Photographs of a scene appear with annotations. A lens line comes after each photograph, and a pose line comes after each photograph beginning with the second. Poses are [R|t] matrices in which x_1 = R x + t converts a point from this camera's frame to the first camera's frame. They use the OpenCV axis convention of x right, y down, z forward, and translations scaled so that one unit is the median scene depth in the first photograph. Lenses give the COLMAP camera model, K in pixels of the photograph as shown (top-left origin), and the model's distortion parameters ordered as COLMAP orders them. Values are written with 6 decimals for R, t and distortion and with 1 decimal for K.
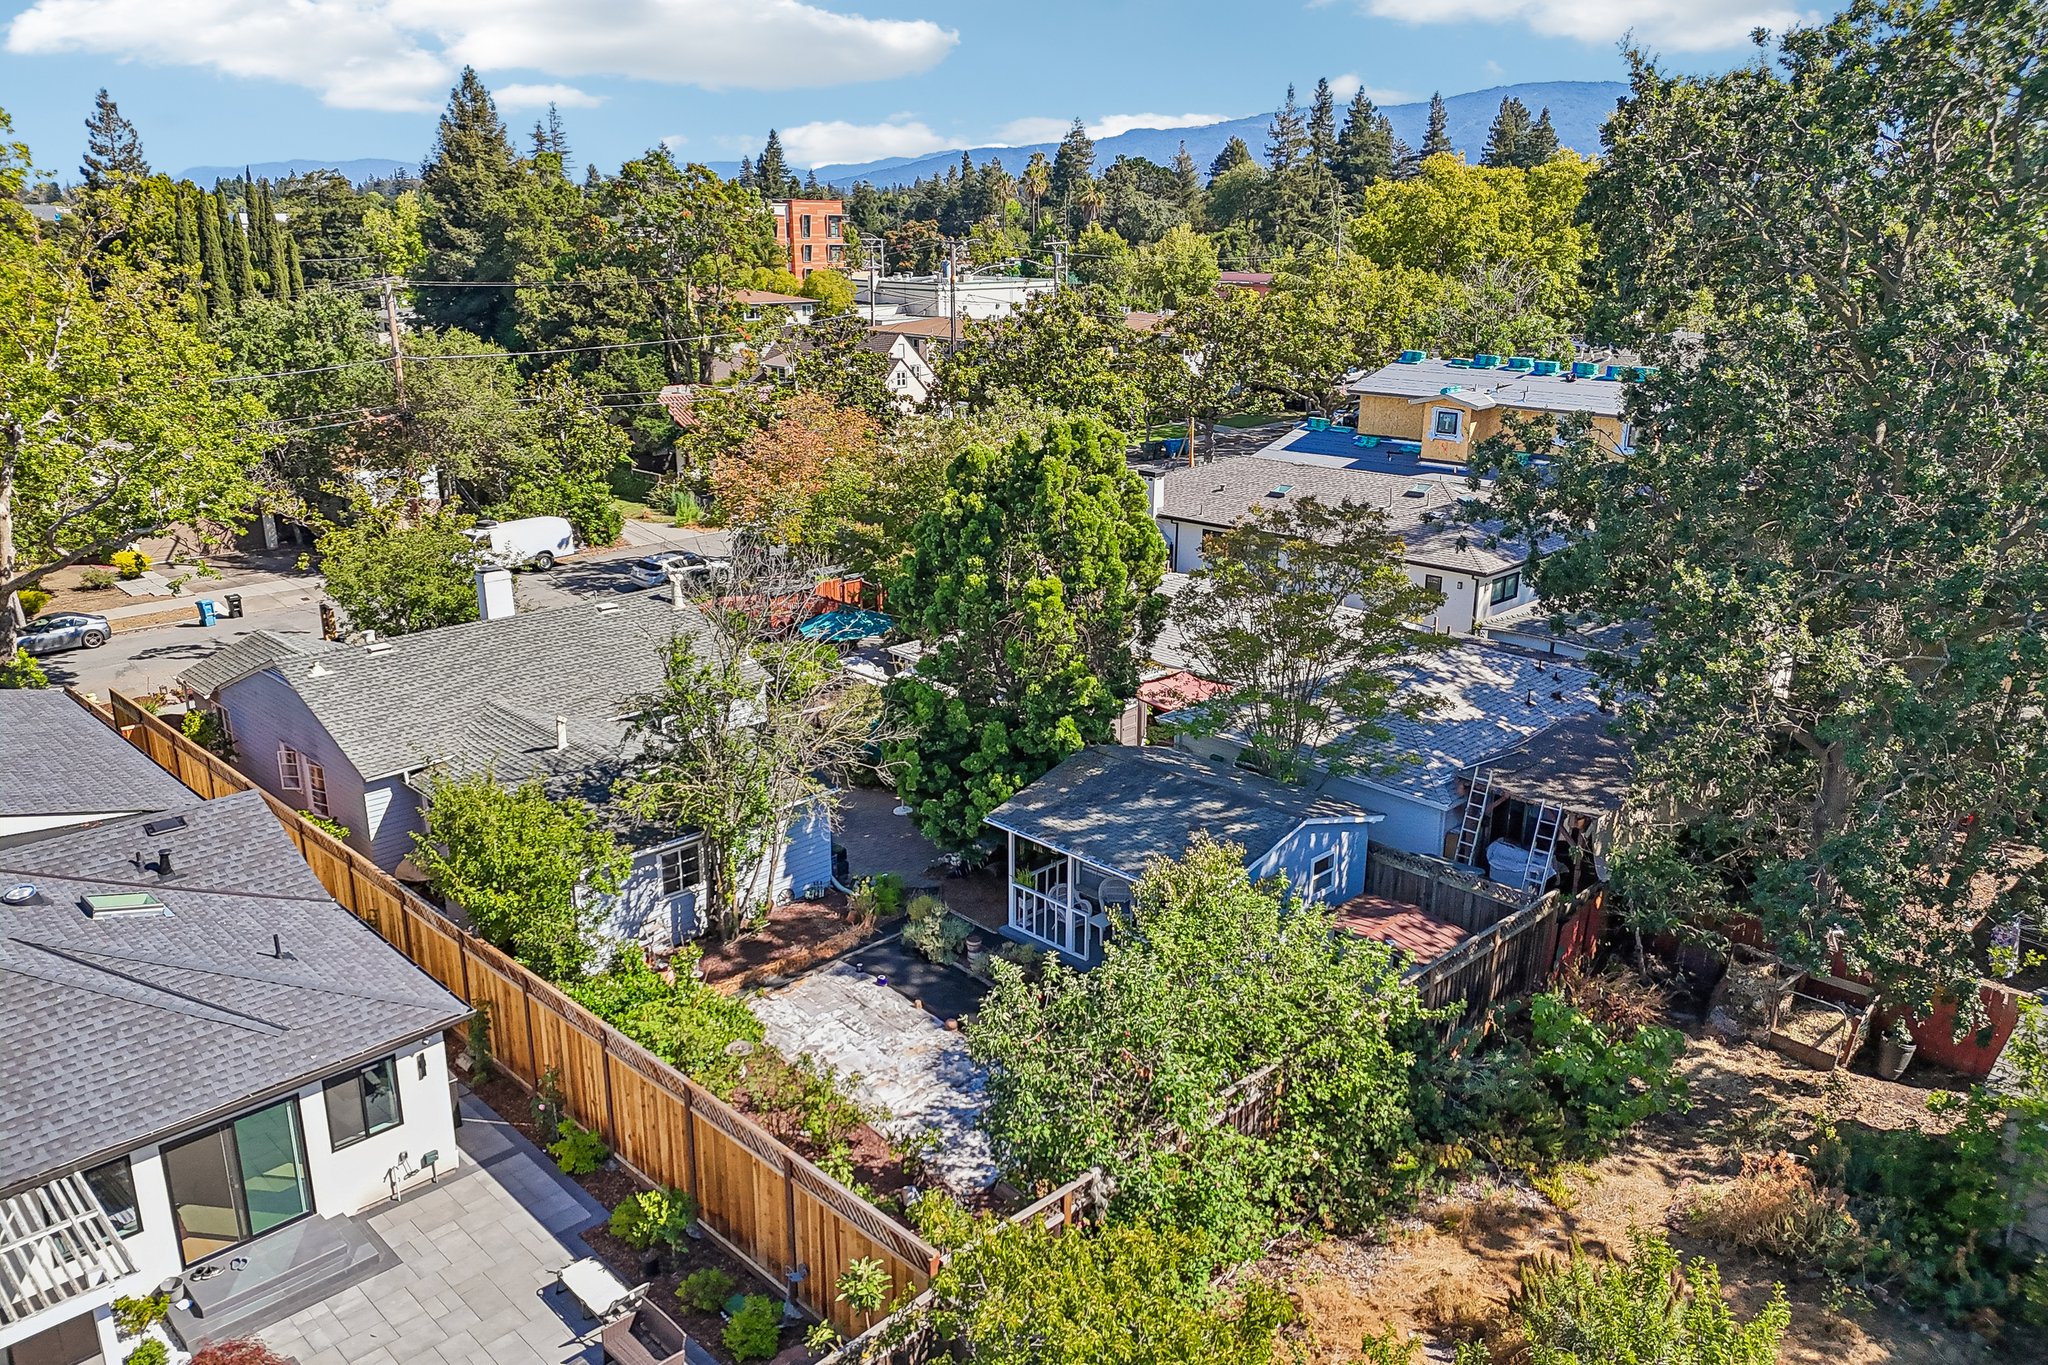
lens RADIAL K [[1443.9, 0, 1024.0], [0, 1443.9, 682.5], [0, 0, 1]] dist [0.086308, -0.114927]
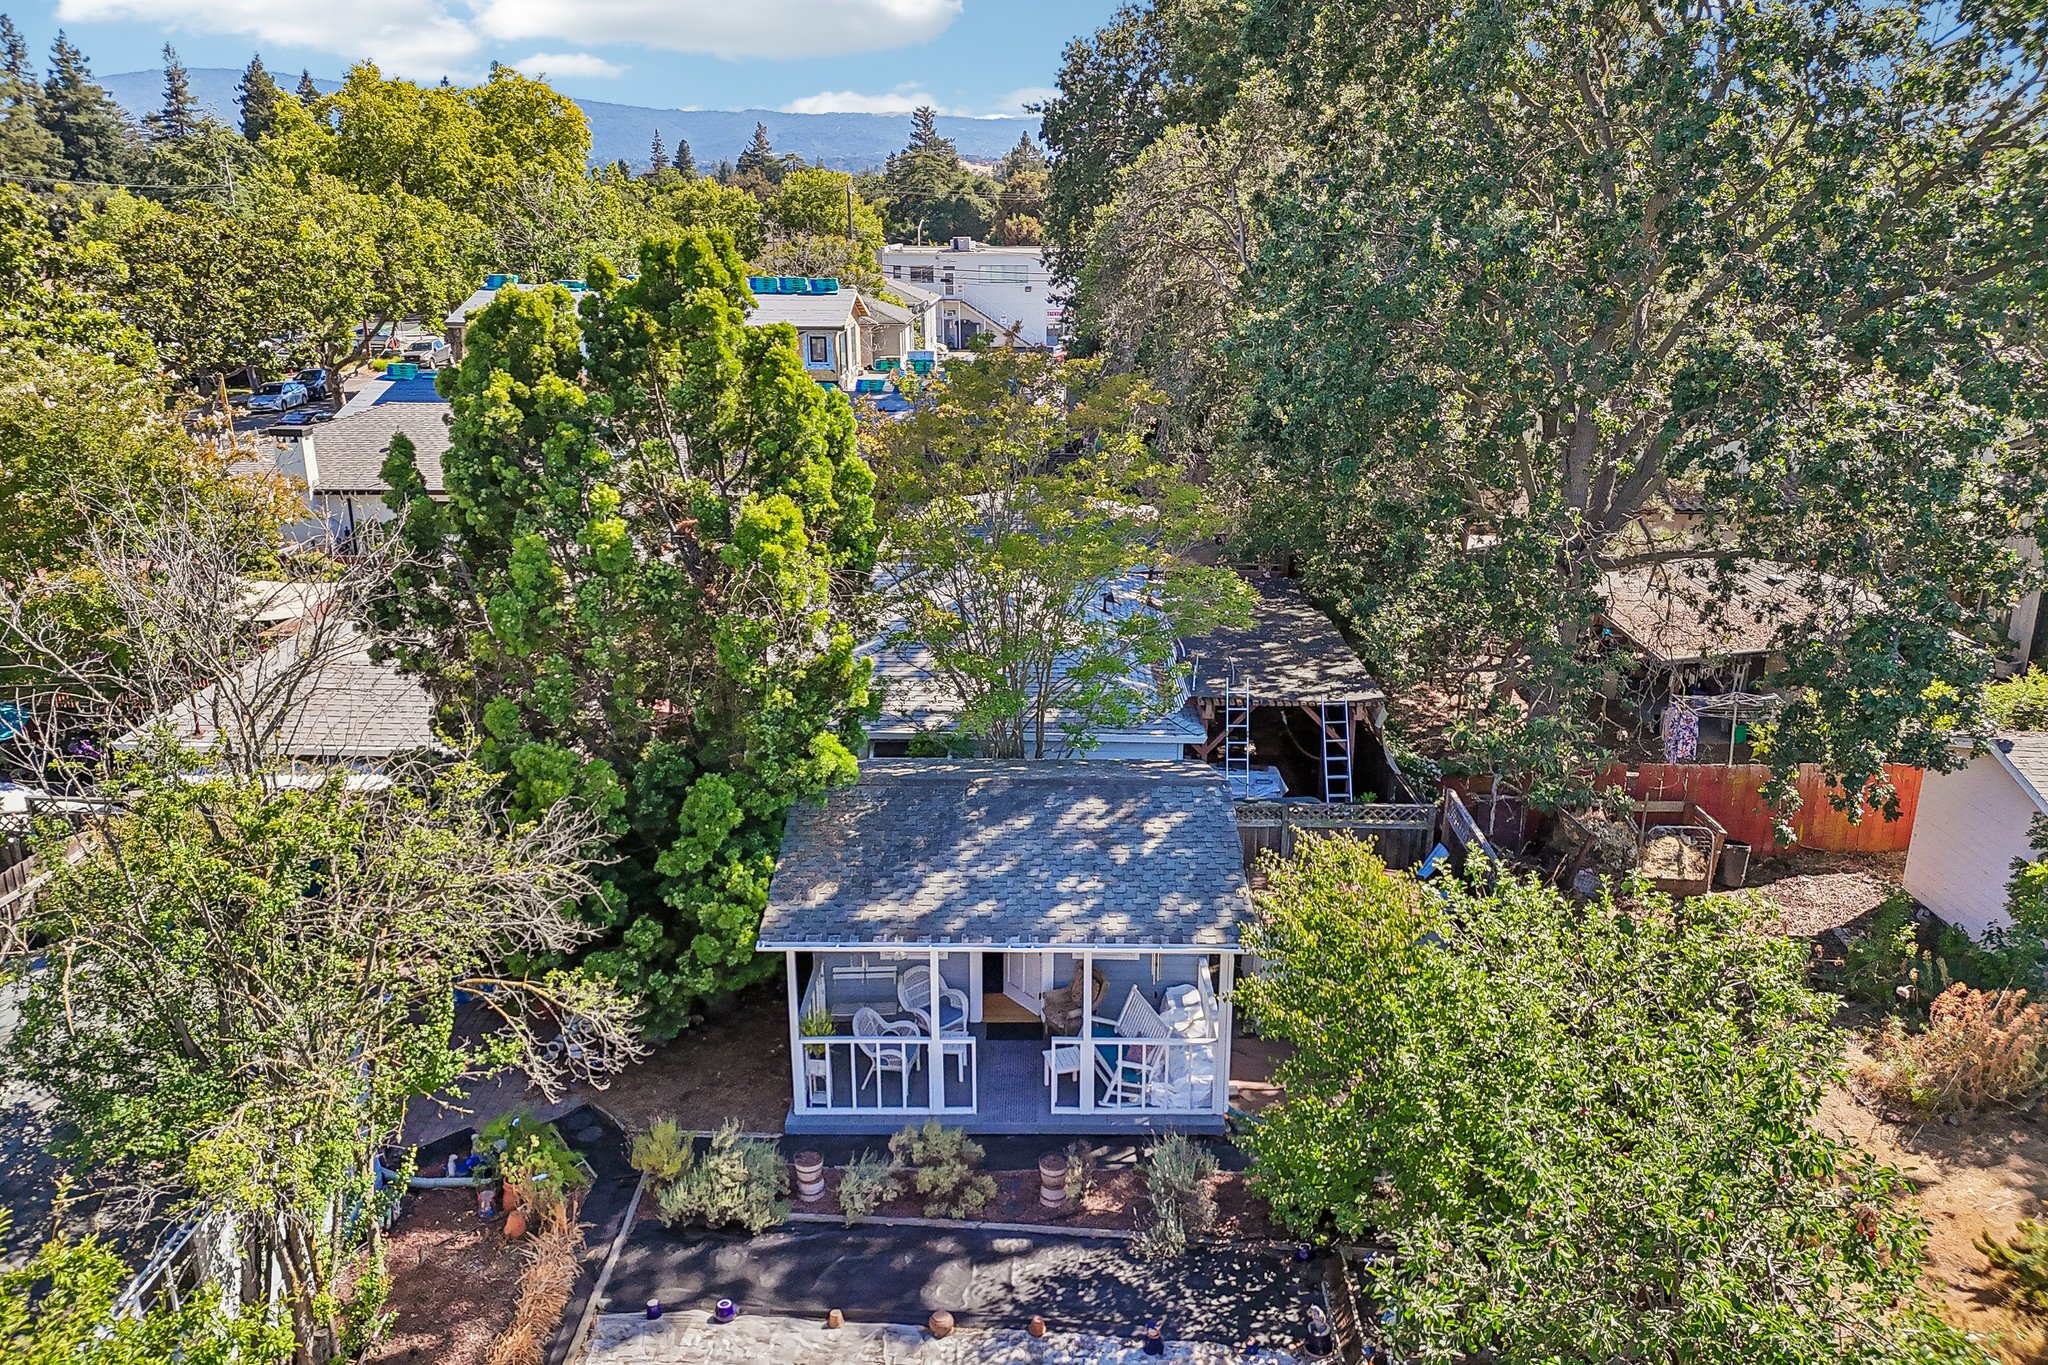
lens RADIAL K [[1459.9, 0, 1024.7], [0, 1459.9, 688.9], [0, 0, 1]] dist [0.090644, -0.104341]
pose [[0.712396, -0.211004, 0.669305, -0.298165], [0.207437, 0.974425, 0.086404, -0.027730], [-0.670419, 0.077285, 0.737947, 0.486700]]
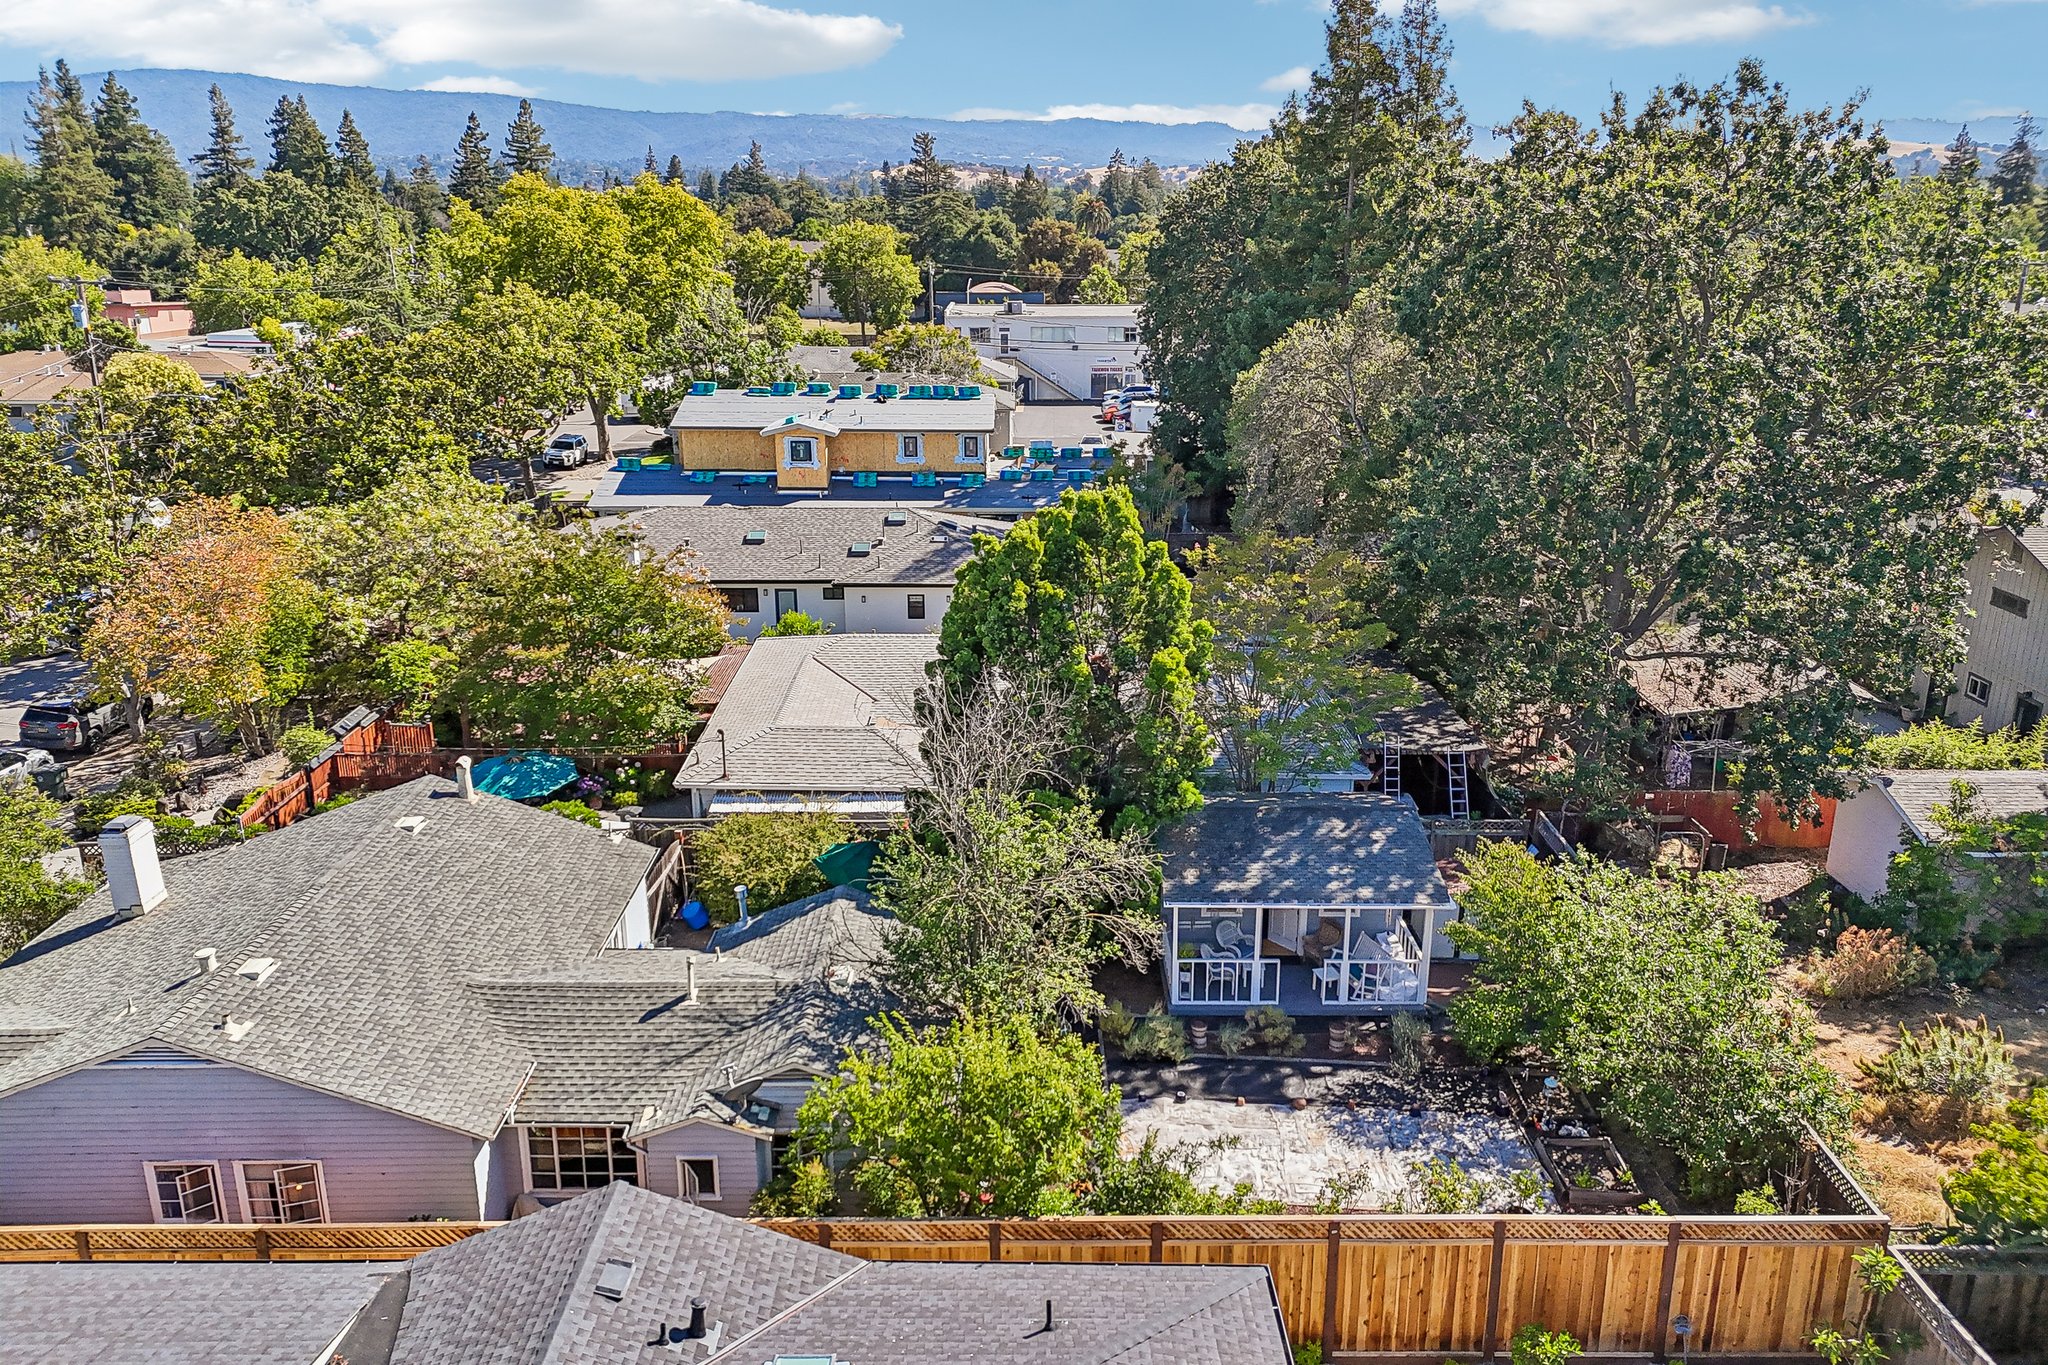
lens RADIAL K [[1443.9, 0, 1024.0], [0, 1443.9, 682.5], [0, 0, 1]] dist [0.086308, -0.114927]
pose [[0.703370, -0.210855, 0.678830, -0.698990], [0.211391, 0.973832, 0.083455, -0.147678], [-0.678663, 0.084799, 0.729538, 0.323820]]
